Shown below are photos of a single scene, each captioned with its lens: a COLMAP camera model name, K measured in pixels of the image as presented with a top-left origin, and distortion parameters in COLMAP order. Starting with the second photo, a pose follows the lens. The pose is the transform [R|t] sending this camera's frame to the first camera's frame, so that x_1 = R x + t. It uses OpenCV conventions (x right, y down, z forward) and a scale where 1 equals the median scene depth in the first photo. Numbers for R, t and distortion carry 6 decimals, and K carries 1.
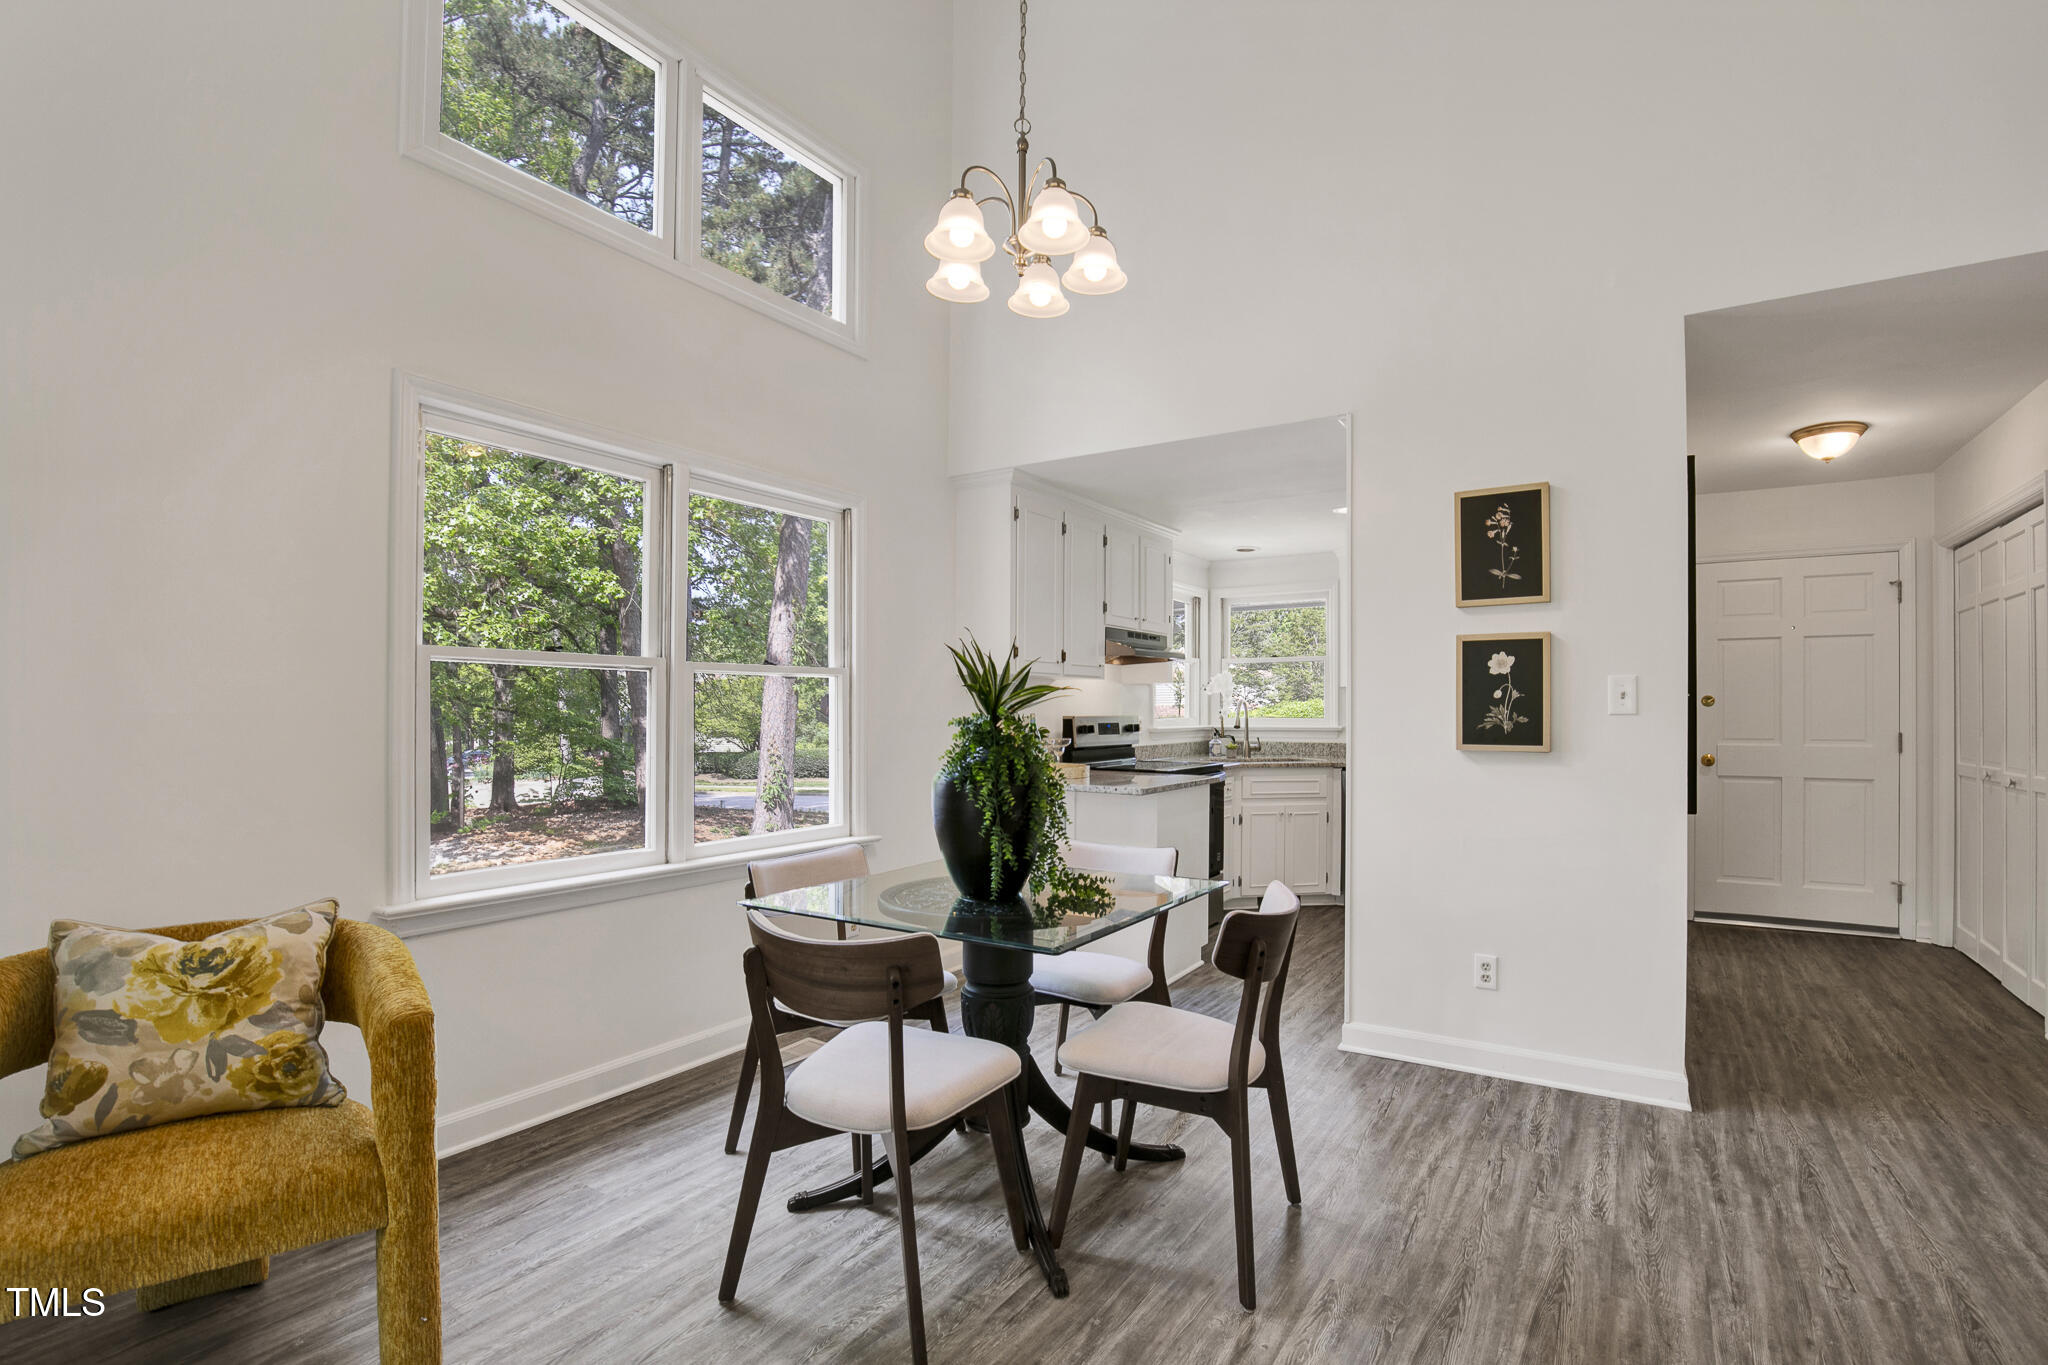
lens RADIAL K [[971.1, 0, 1030.3], [0, 971.1, 716.6], [0, 0, 1]] dist [-0.033309, 0.006927]
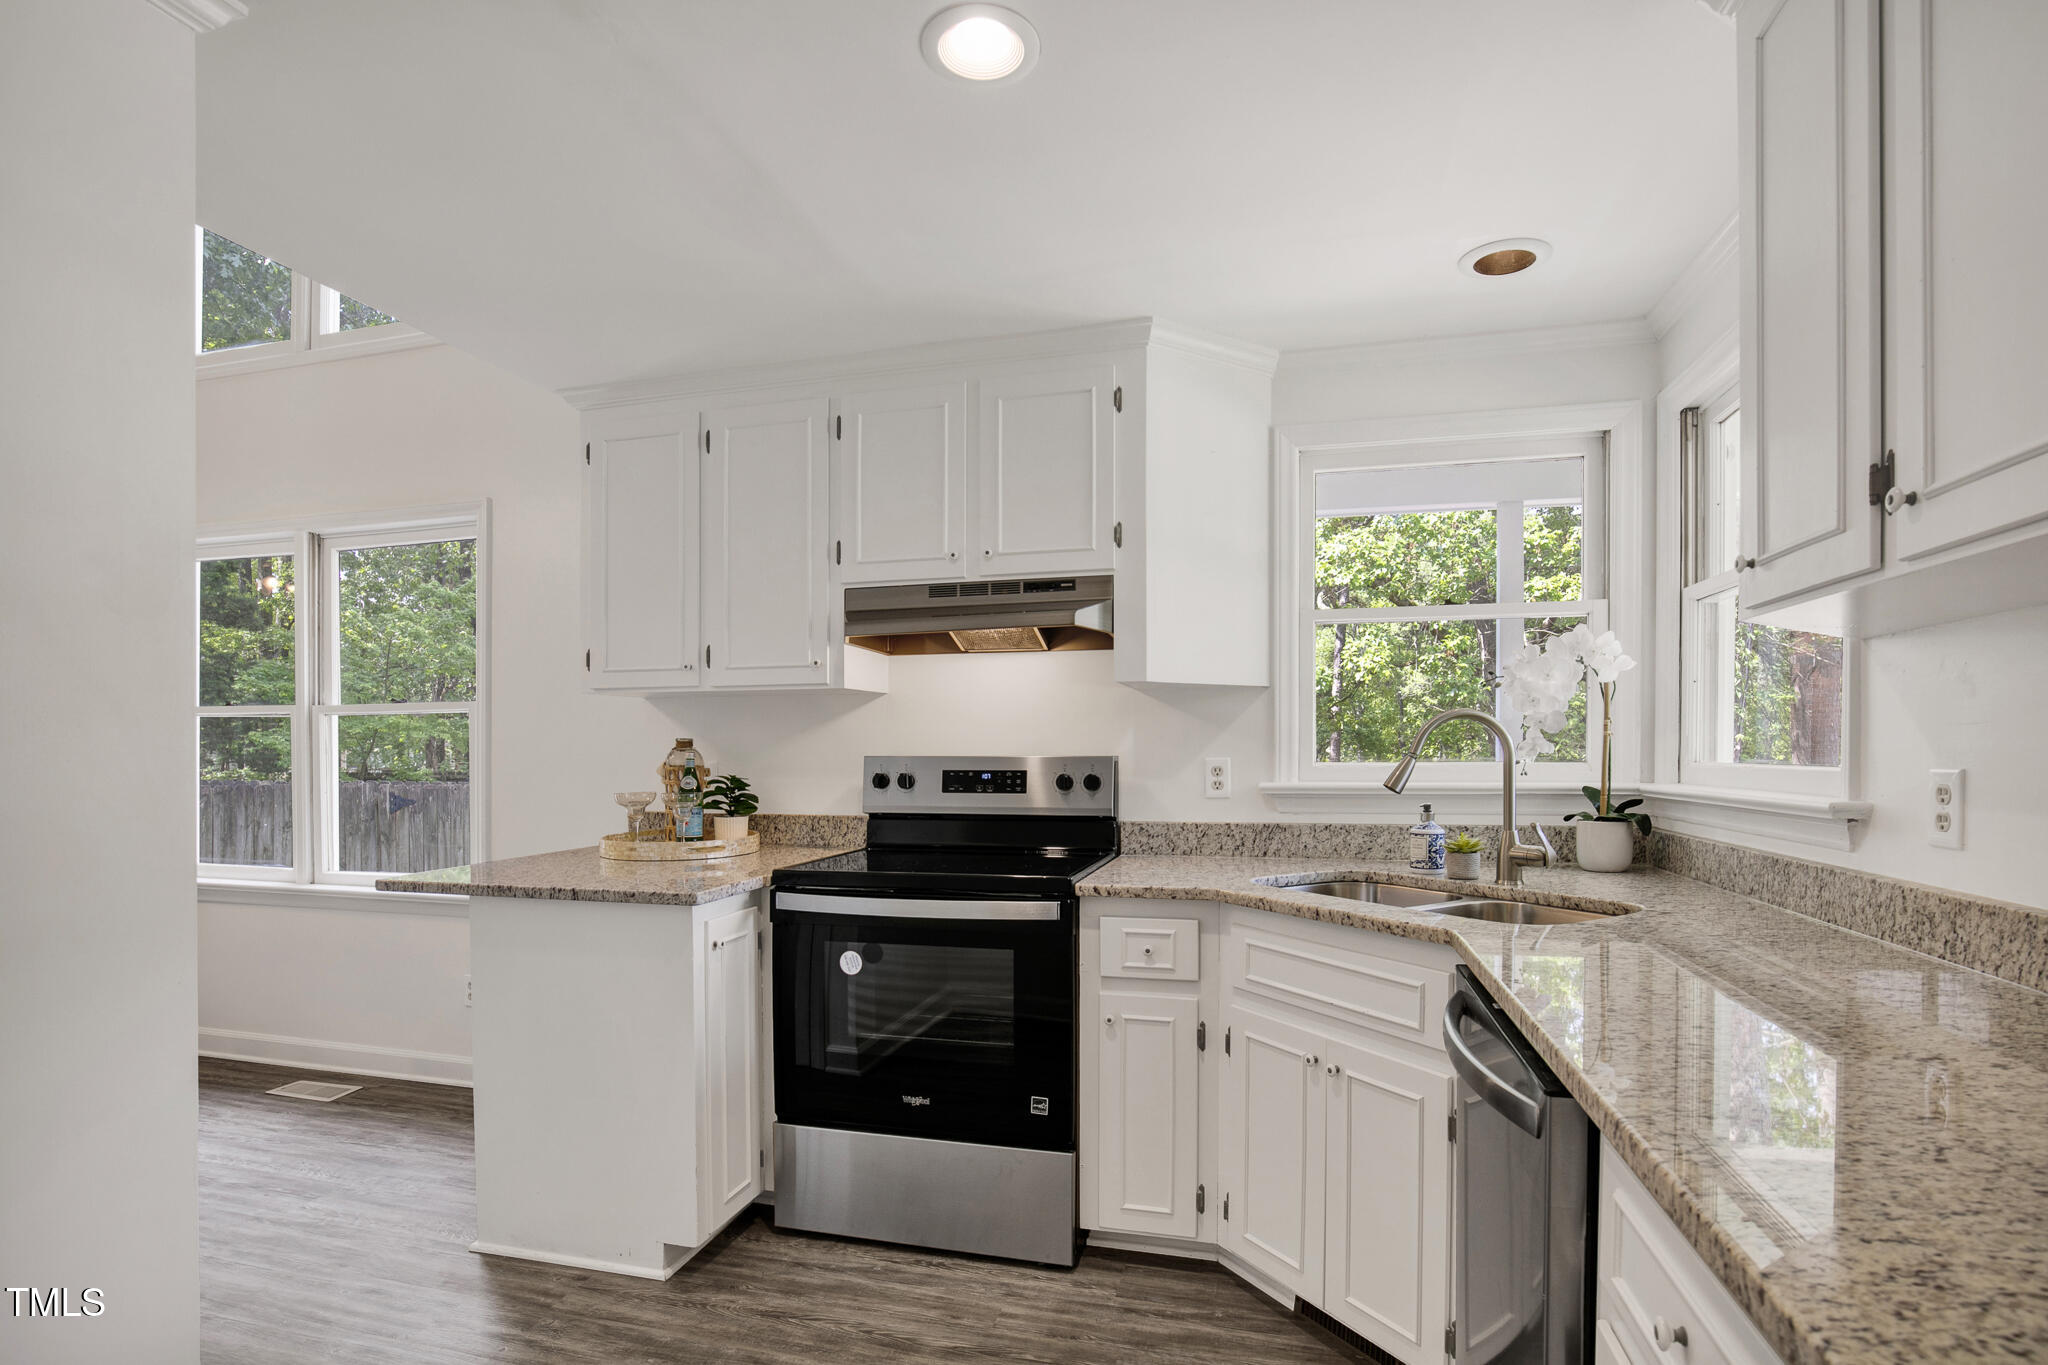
lens RADIAL K [[971.1, 0, 1031.8], [0, 971.1, 763.9], [0, 0, 1]] dist [-0.033309, 0.006927]
pose [[0.312443, 0.009130, -0.949893, 0.951987], [-0.003020, 0.999958, 0.008618, -0.001993], [0.949932, 0.000176, 0.312457, 1.449363]]
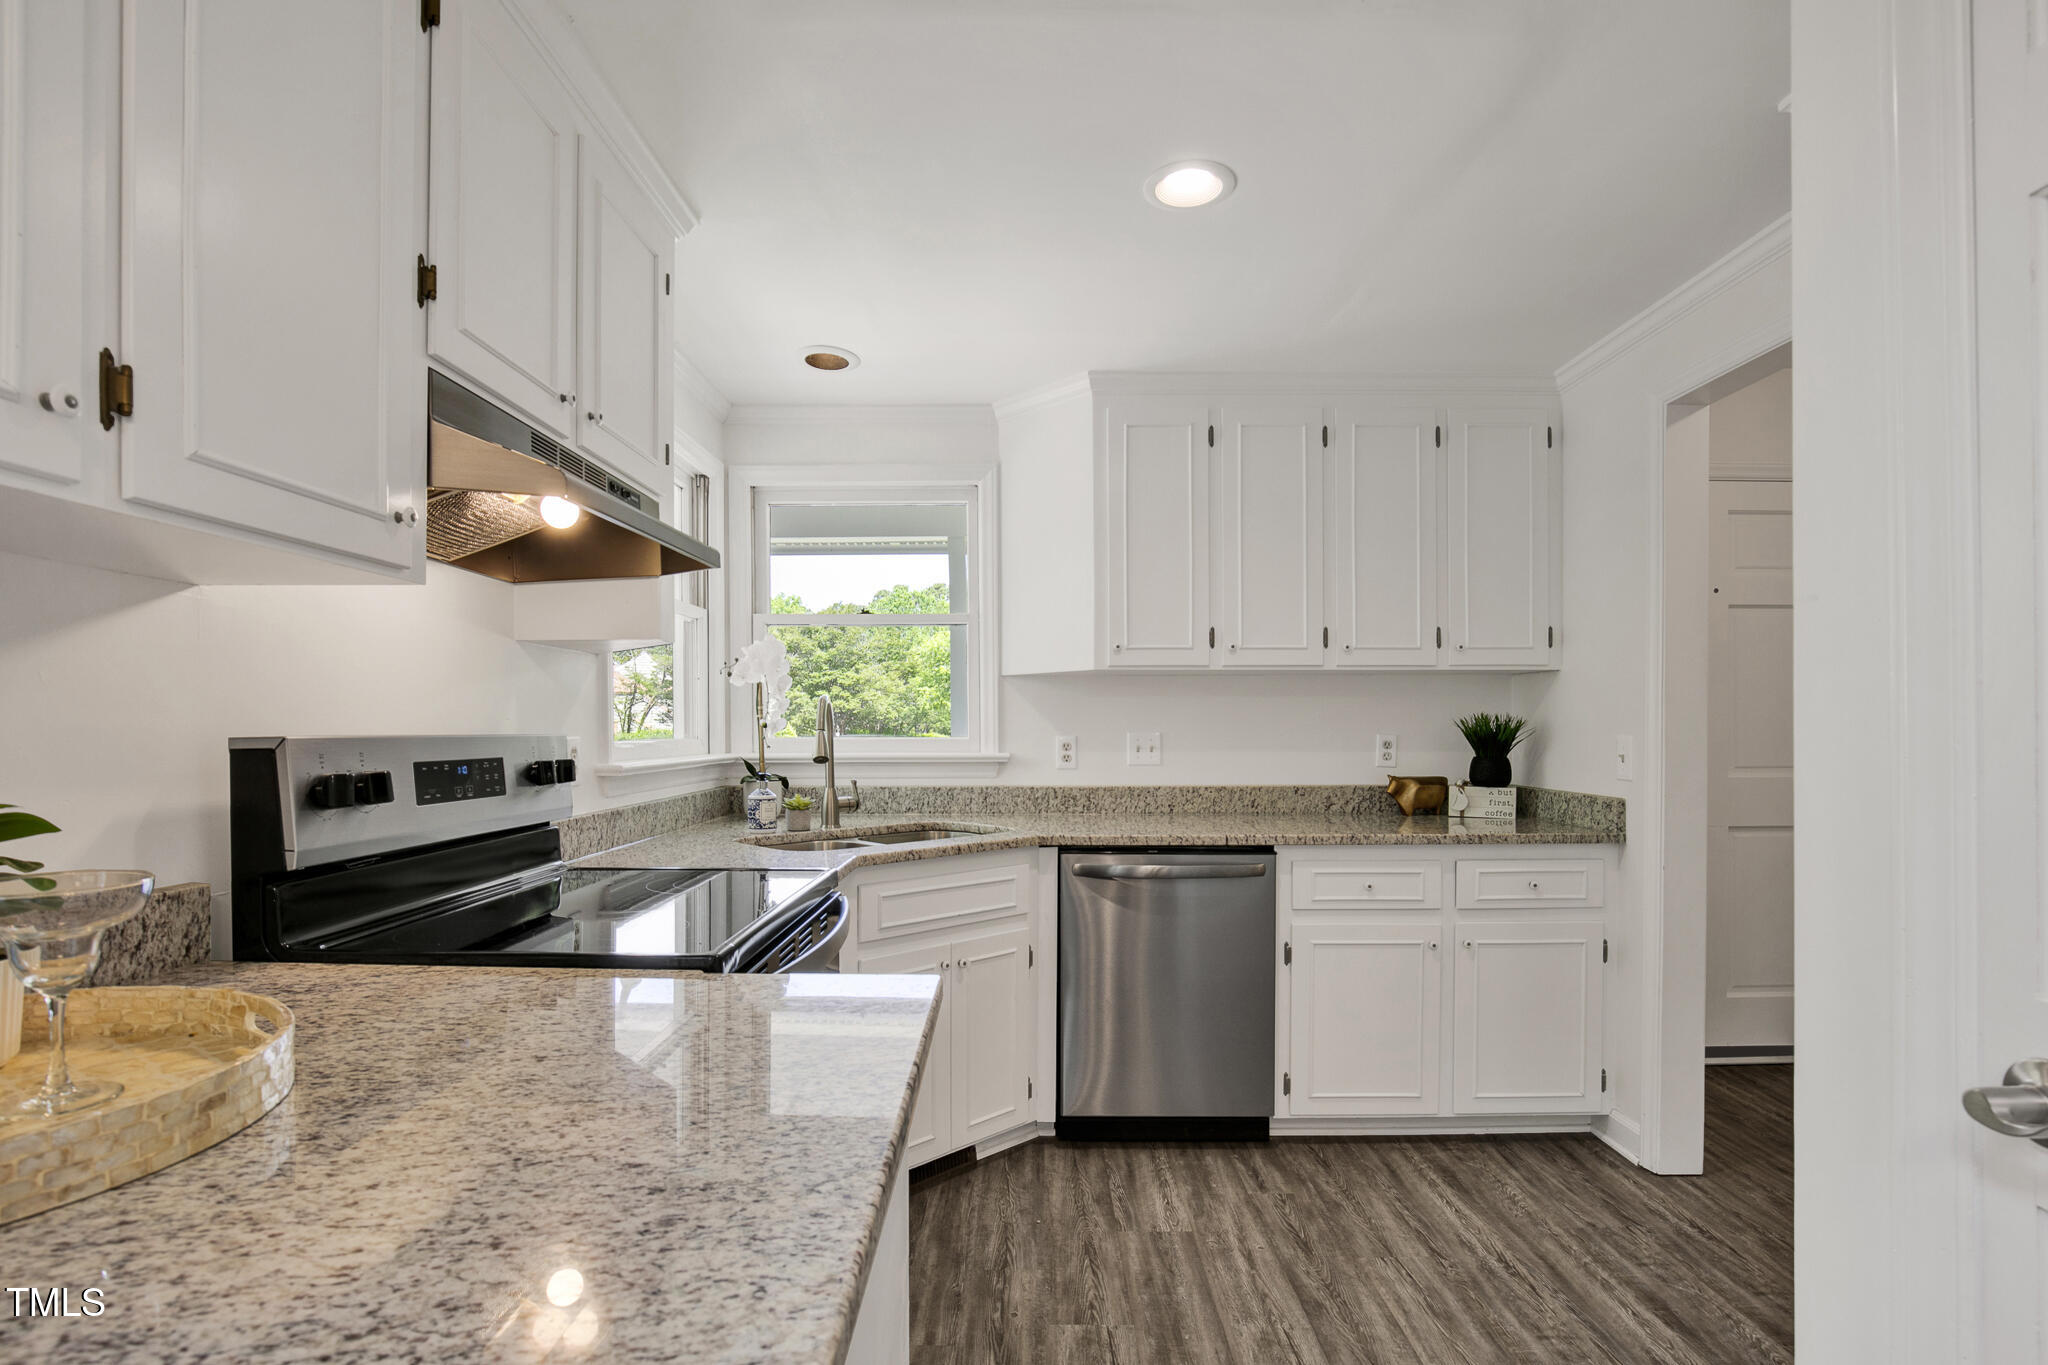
lens RADIAL K [[971.1, 0, 1033.6], [0, 971.1, 755.3], [0, 0, 1]] dist [-0.033309, 0.006927]
pose [[0.839545, -0.016292, 0.543045, 0.115498], [0.004849, 0.999735, 0.022496, -0.000335], [-0.543268, -0.016253, 0.839402, 1.128196]]
